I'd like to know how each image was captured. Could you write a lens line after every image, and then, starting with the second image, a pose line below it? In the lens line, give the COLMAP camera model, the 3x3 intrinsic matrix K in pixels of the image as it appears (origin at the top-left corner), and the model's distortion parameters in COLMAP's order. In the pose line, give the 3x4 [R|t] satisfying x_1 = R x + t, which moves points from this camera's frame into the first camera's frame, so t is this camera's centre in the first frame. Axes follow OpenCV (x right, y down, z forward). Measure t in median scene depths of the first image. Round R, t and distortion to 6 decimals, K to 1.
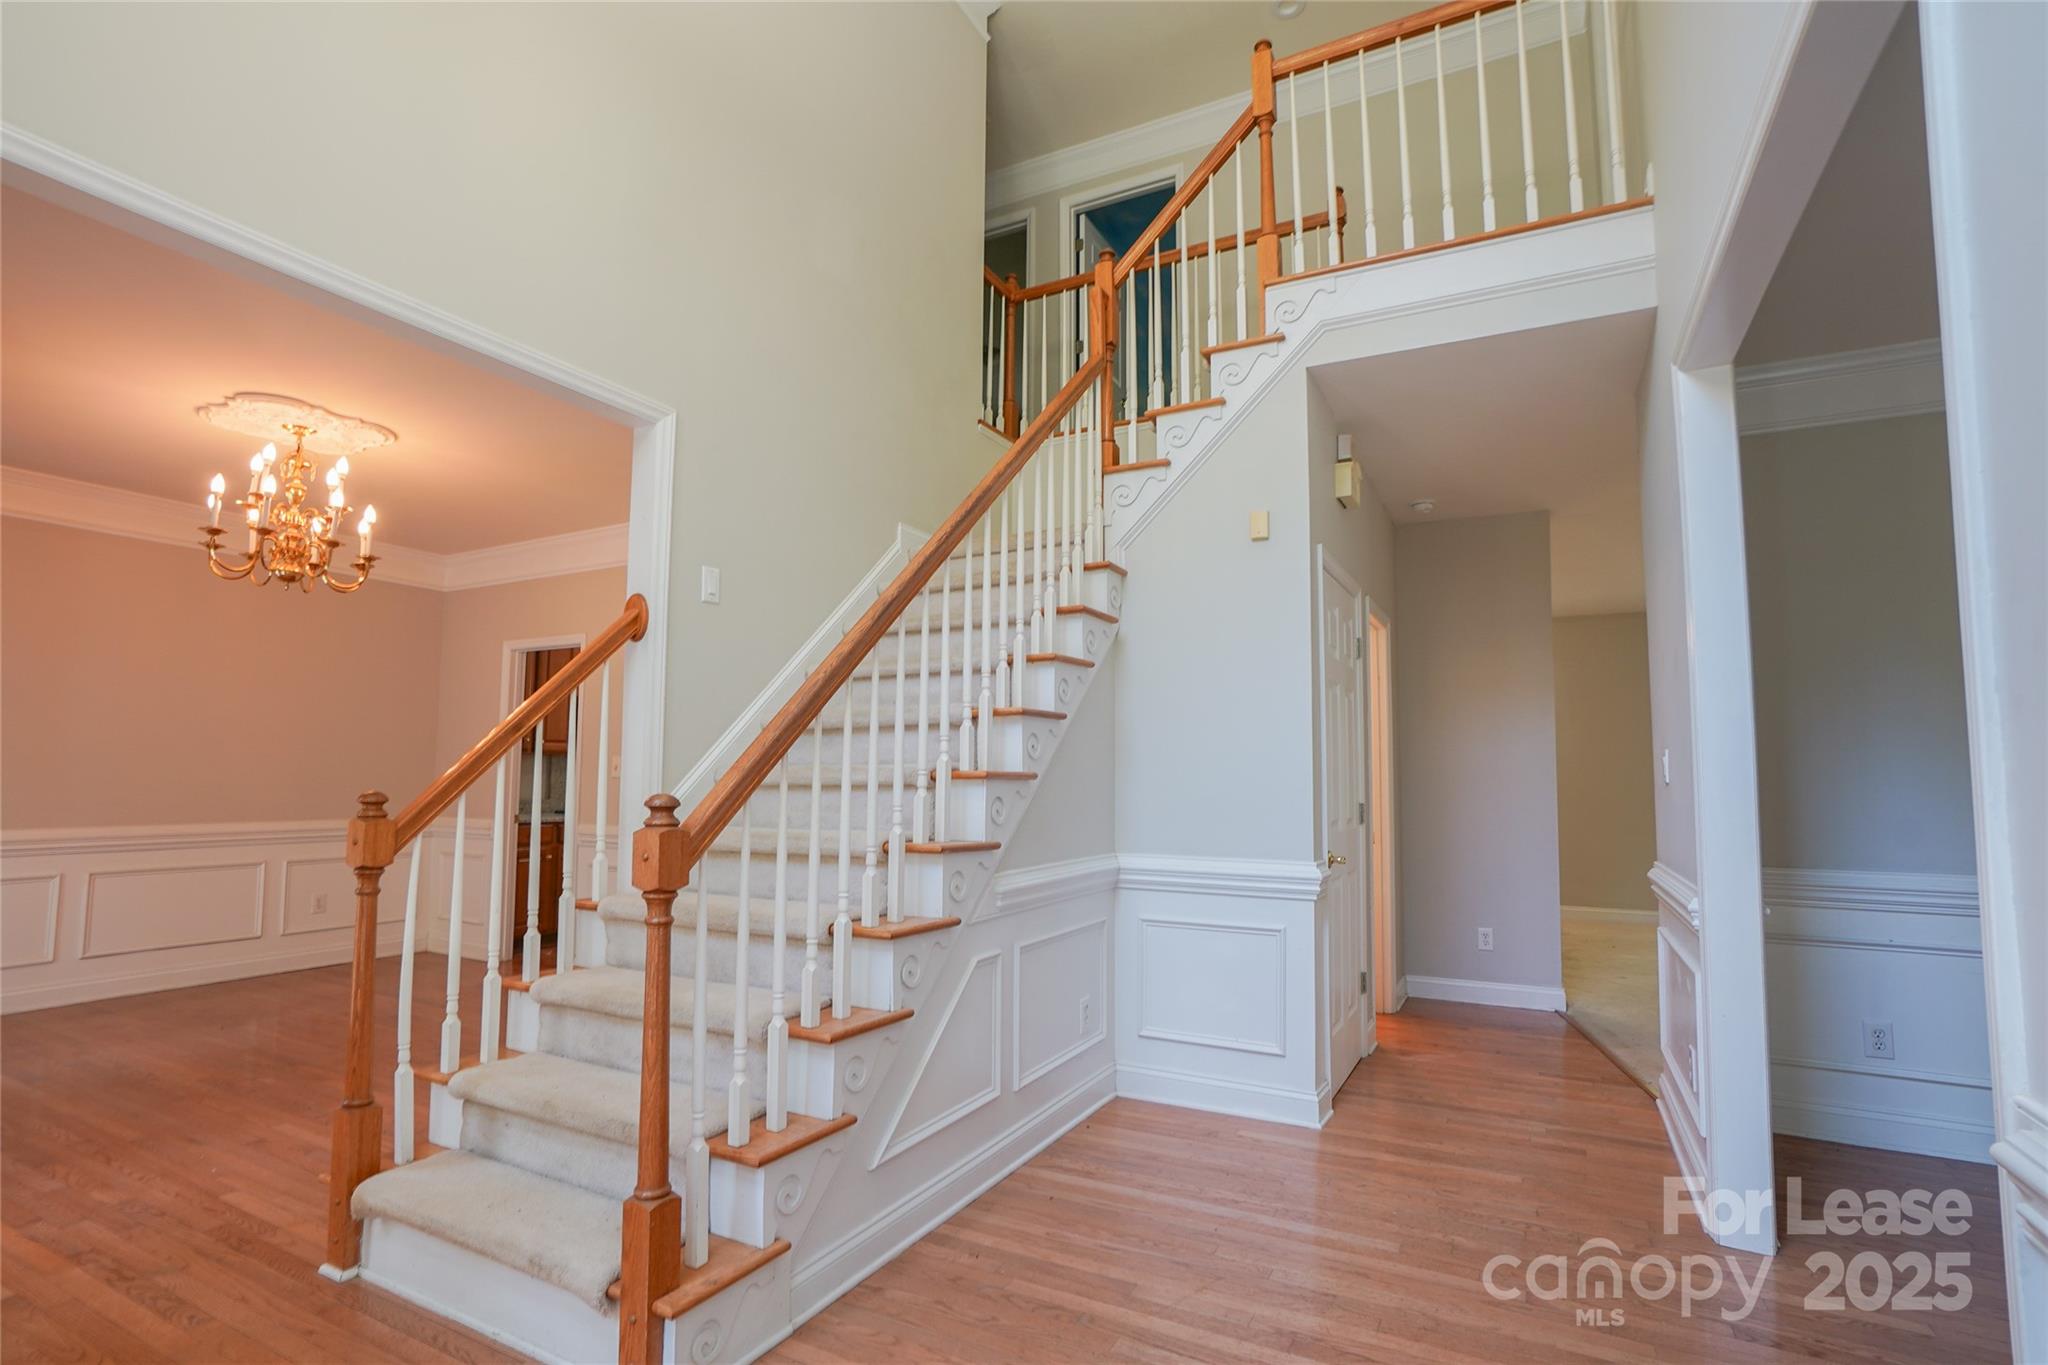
lens RADIAL K [[978.4, 0, 1037.8], [0, 978.4, 687.8], [0, 0, 1]] dist [-0.027782, 0.006360]
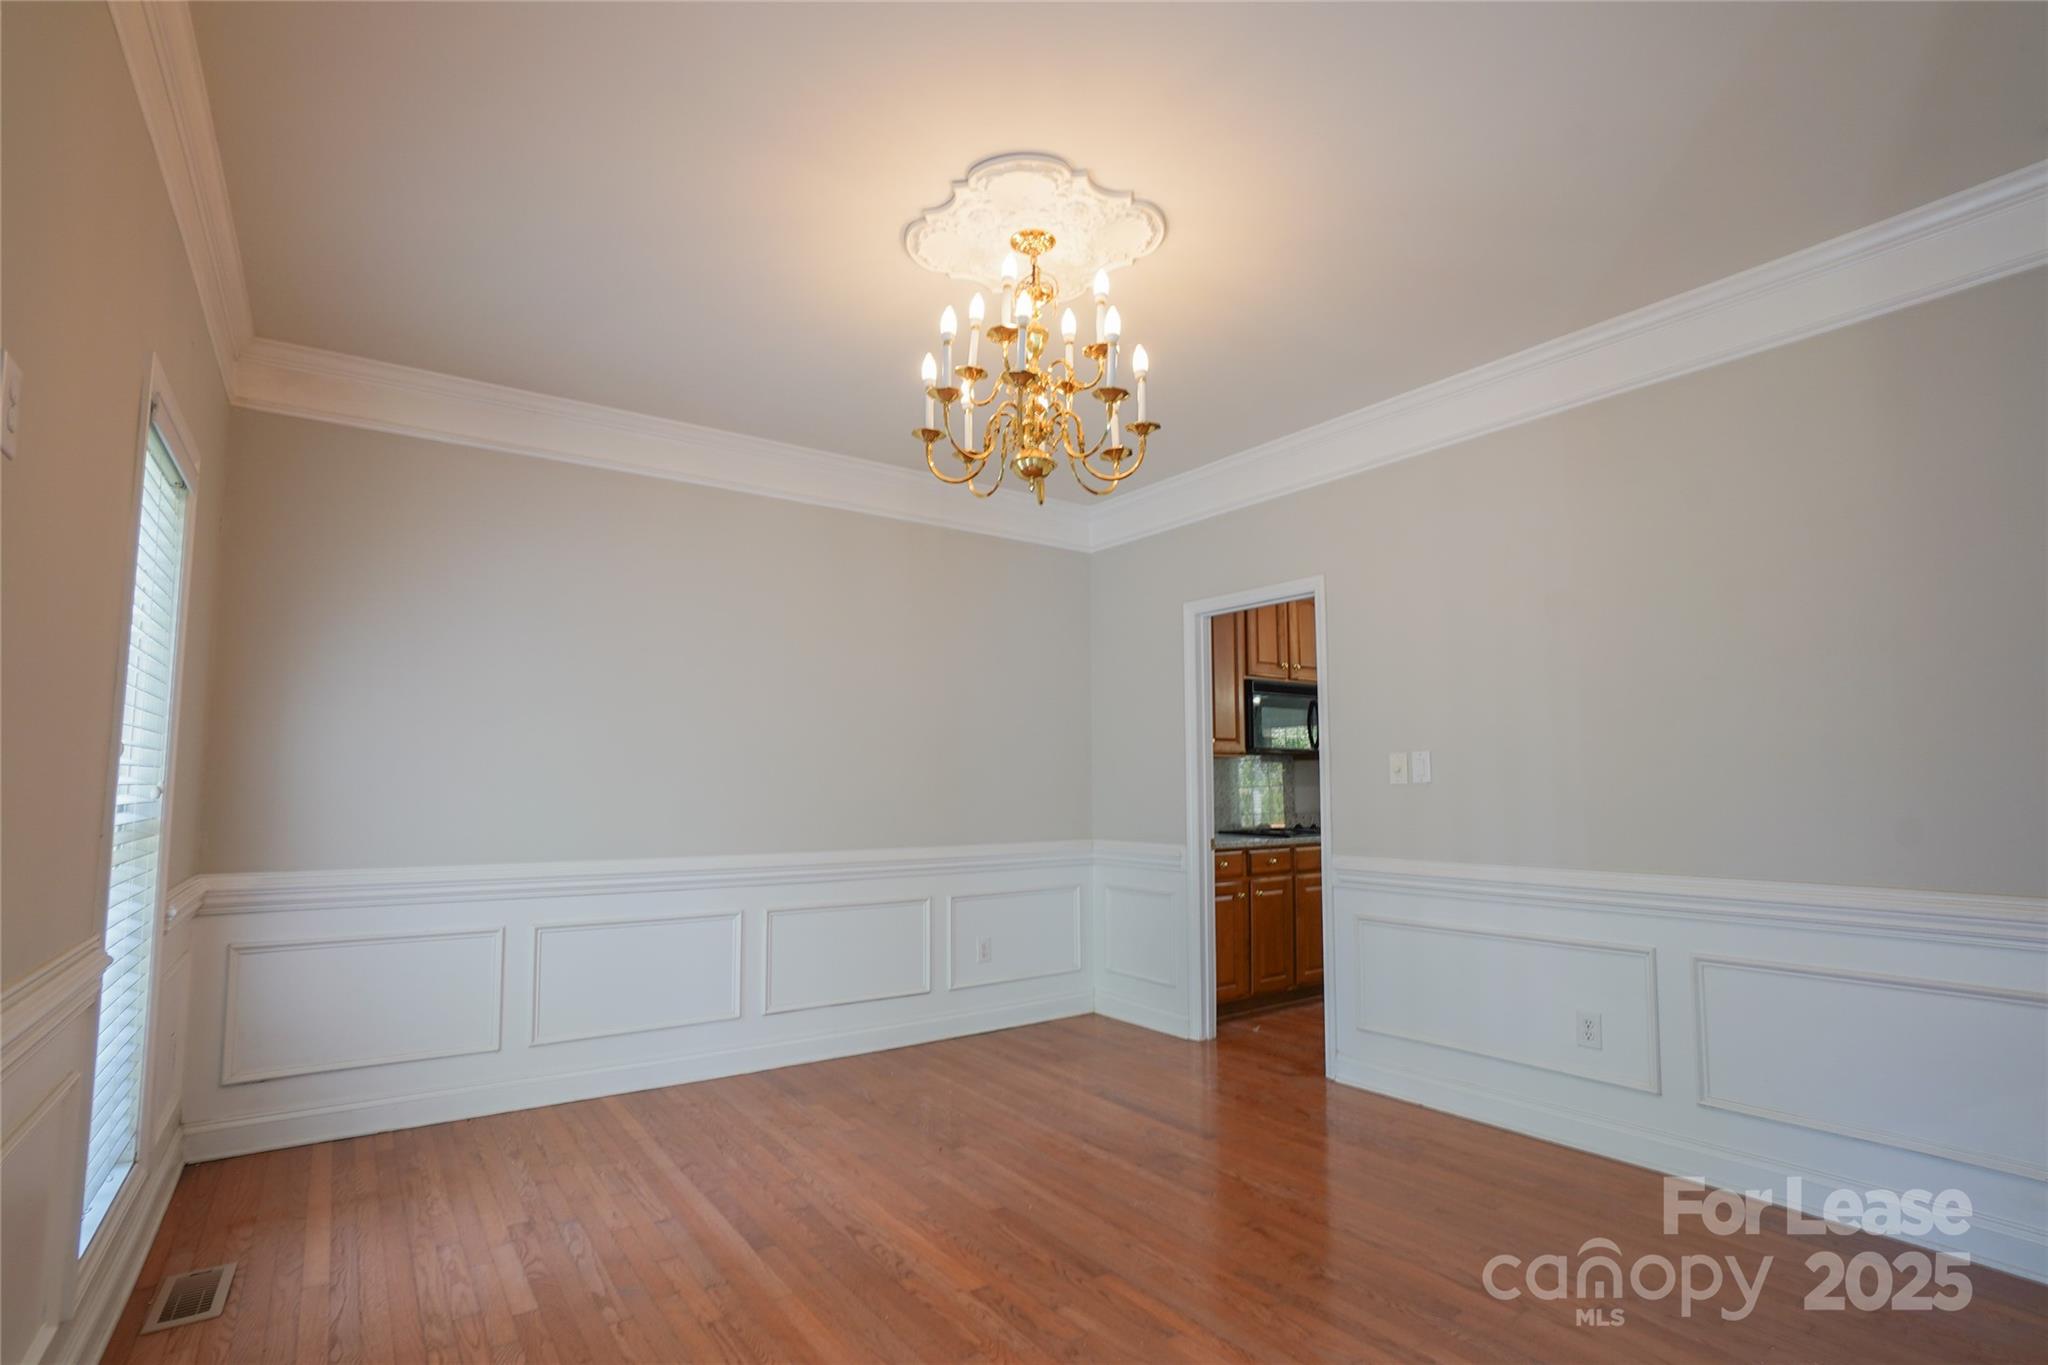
lens RADIAL K [[978.4, 0, 1008.6], [0, 978.4, 688.0], [0, 0, 1]] dist [-0.027782, 0.006360]
pose [[0.891289, -0.048644, -0.450818, -0.437116], [0.043960, 0.998815, -0.020863, 0.032645], [0.451299, -0.001223, 0.892372, 0.362317]]
